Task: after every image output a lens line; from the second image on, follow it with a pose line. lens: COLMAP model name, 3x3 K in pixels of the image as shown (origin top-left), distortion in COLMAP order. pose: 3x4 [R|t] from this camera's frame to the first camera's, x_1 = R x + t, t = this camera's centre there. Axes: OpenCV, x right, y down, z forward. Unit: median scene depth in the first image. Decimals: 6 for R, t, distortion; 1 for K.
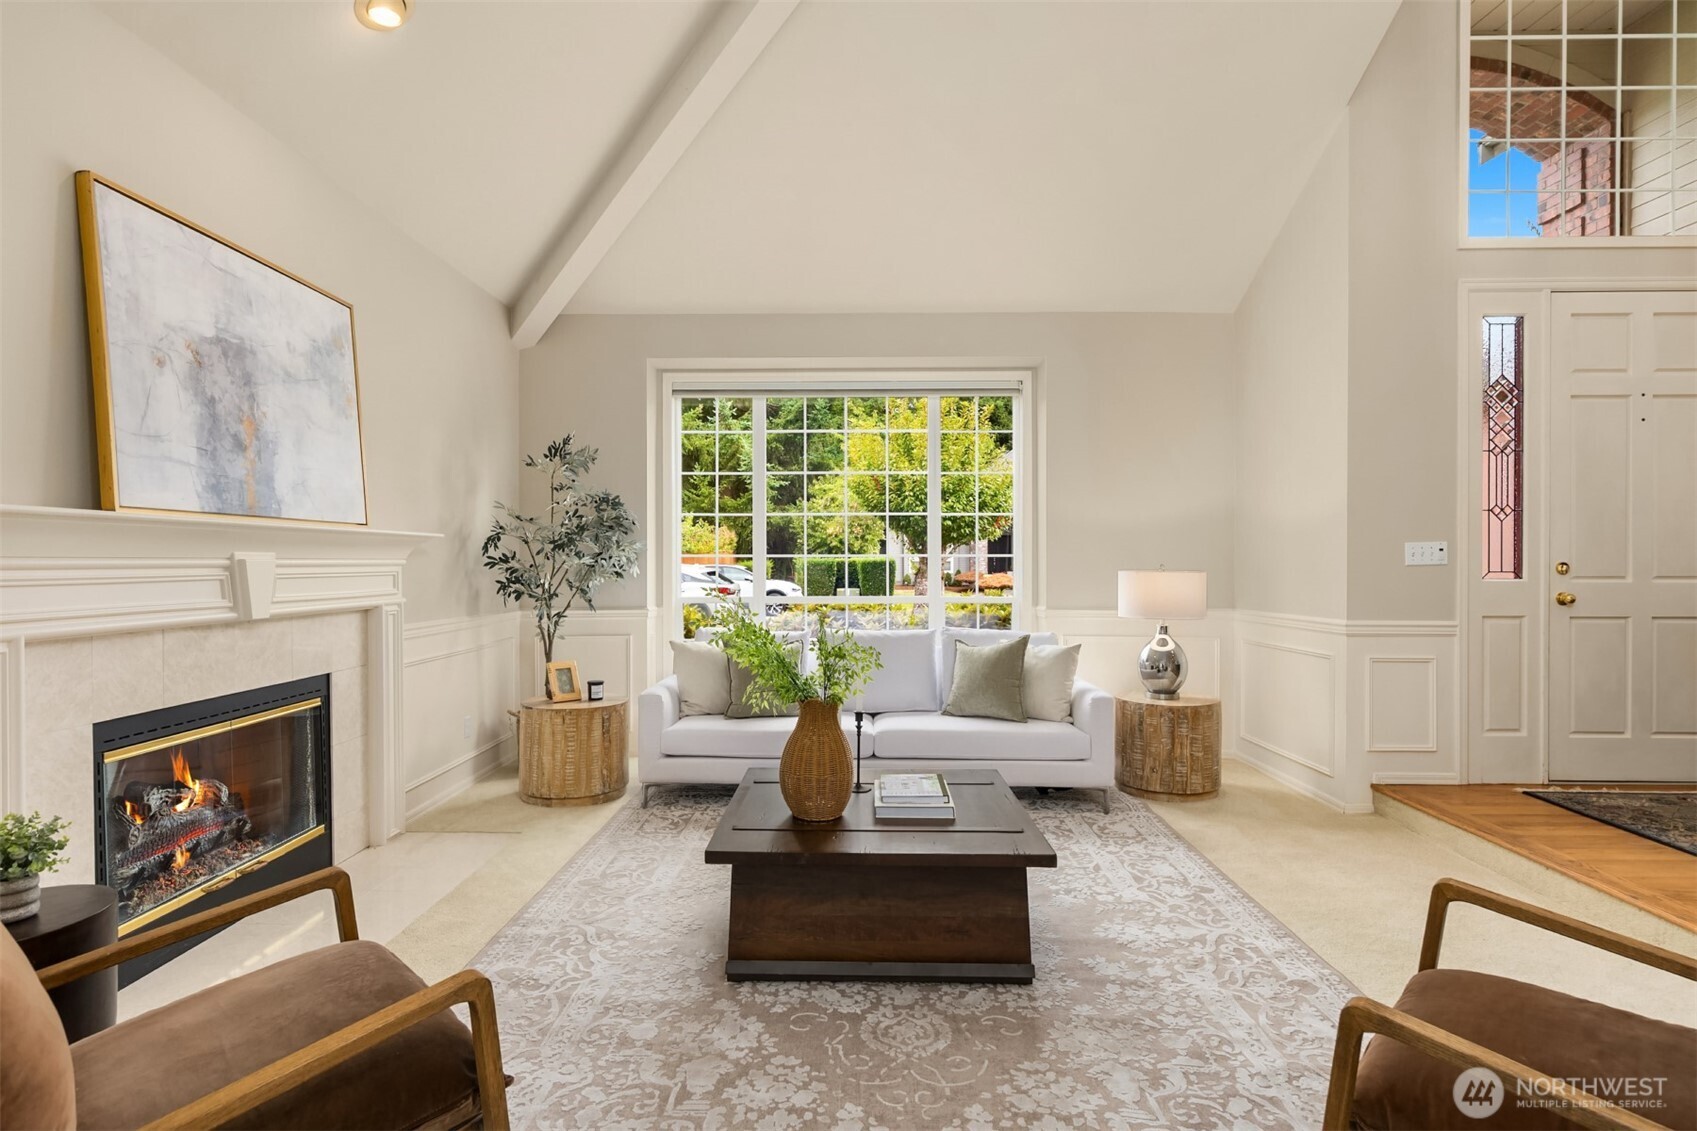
lens RADIAL K [[833.6, 0, 849.4], [0, 833.6, 561.4], [0, 0, 1]] dist [0.000298, -0.000372]
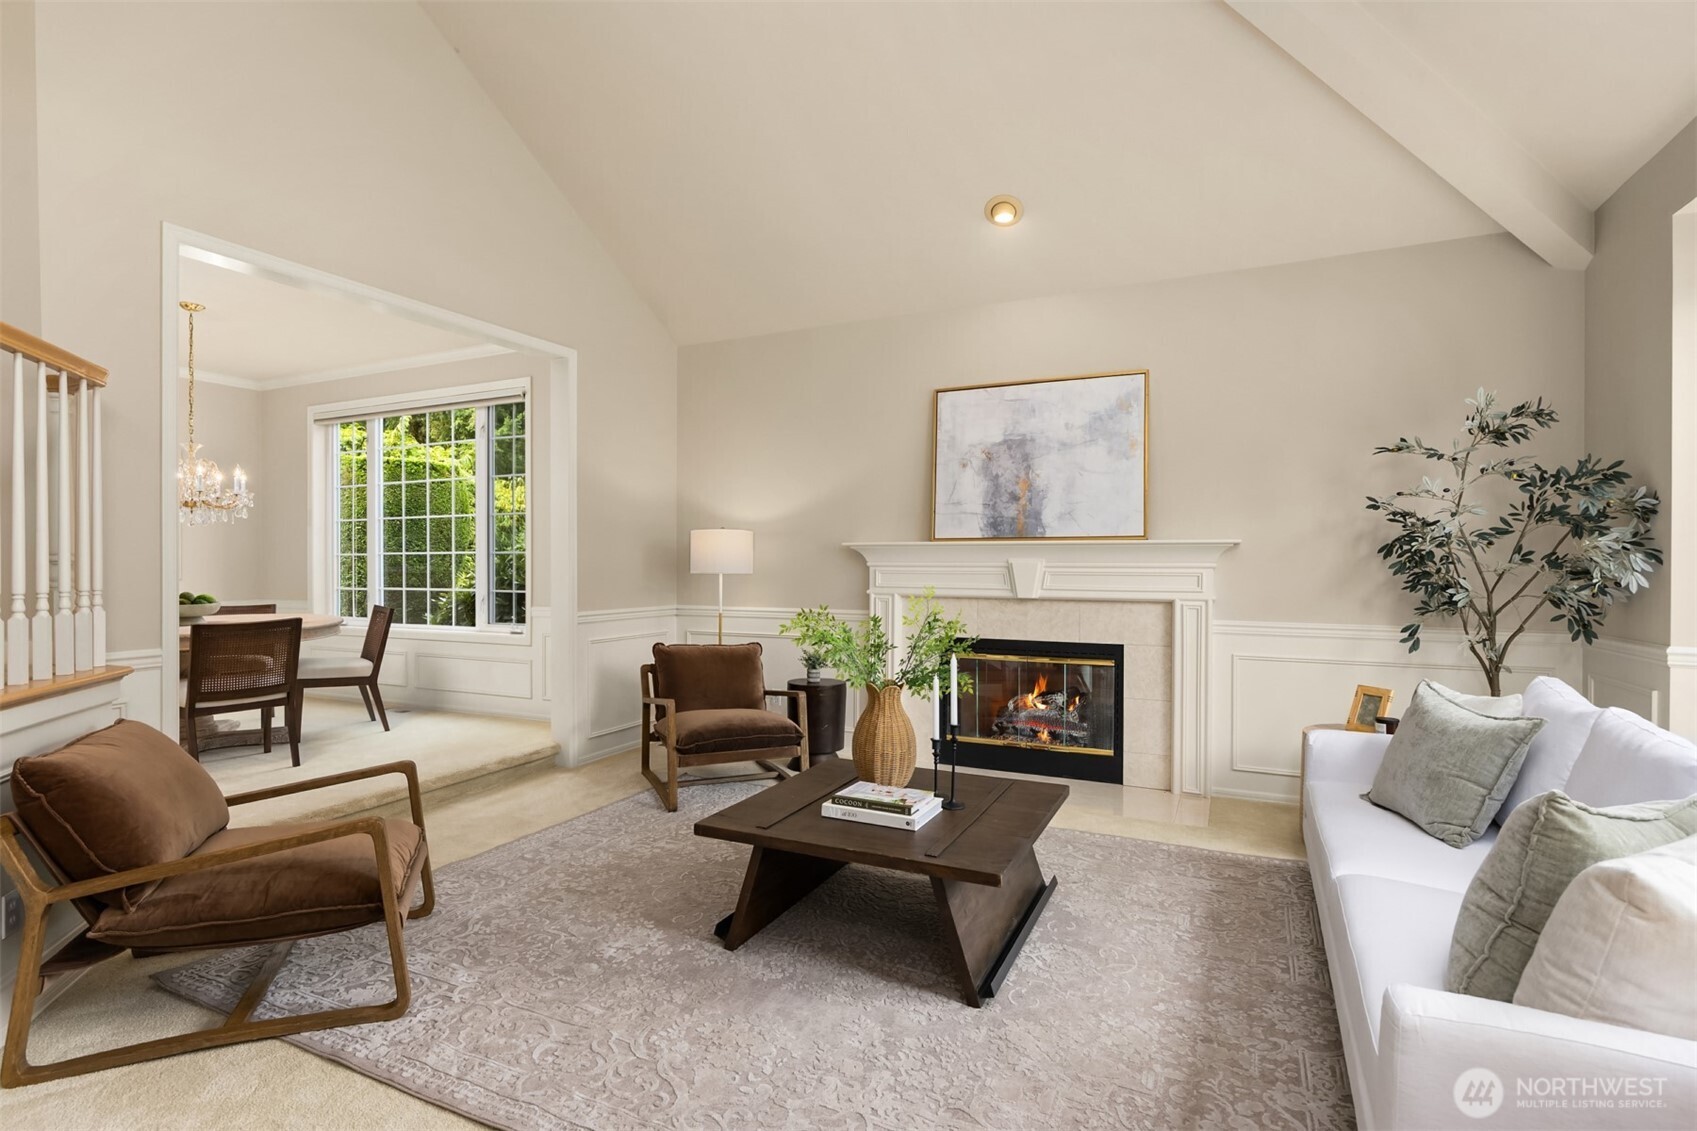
lens RADIAL K [[833.6, 0, 852.3], [0, 833.6, 568.1], [0, 0, 1]] dist [0.000298, -0.000372]
pose [[-0.404162, 0.007838, -0.914654, 0.983095], [-0.001871, 0.999954, 0.009396, -0.007009], [0.914685, 0.005509, -0.404129, 1.360844]]
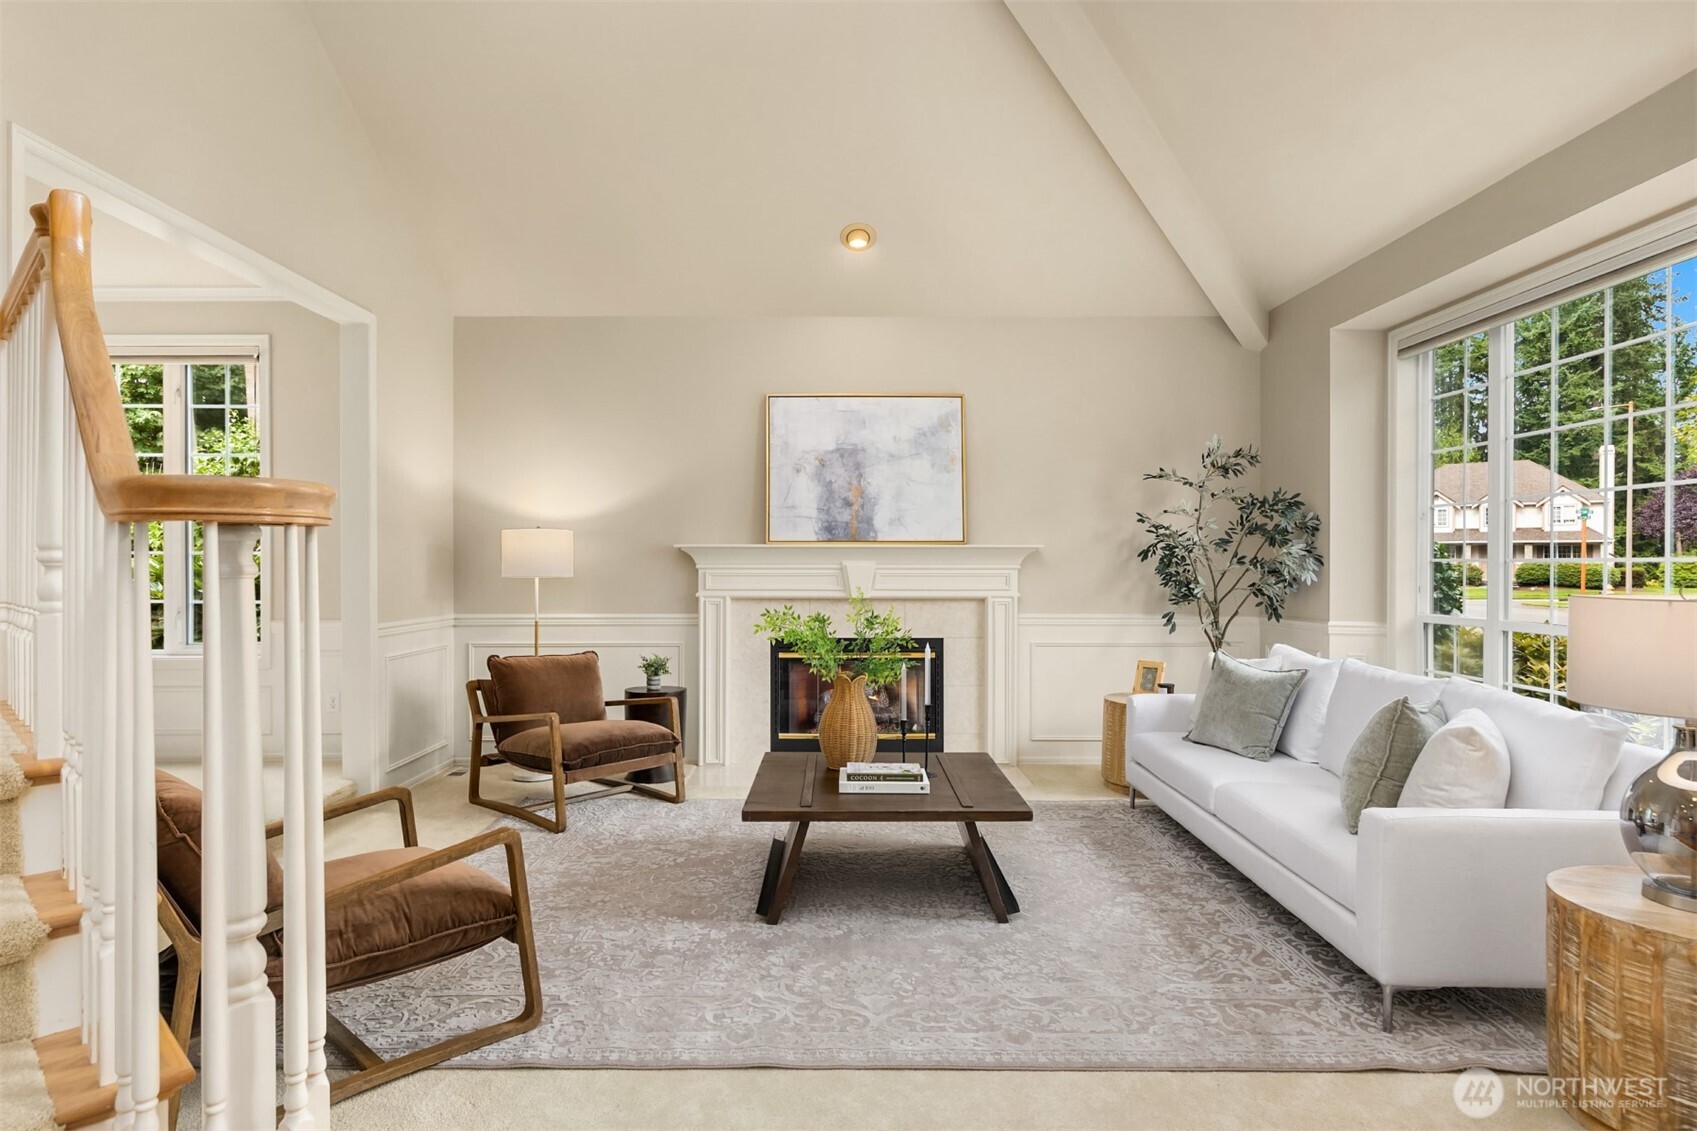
lens RADIAL K [[943.6, 0, 860.3], [0, 943.6, 567.4], [0, 0, 1]] dist [0.002795, 0.003846]
pose [[0.043335, 0.005550, -0.999045, 1.333270], [-0.001873, 0.999983, 0.005474, -0.008429], [0.999059, 0.001635, 0.043344, 0.913045]]
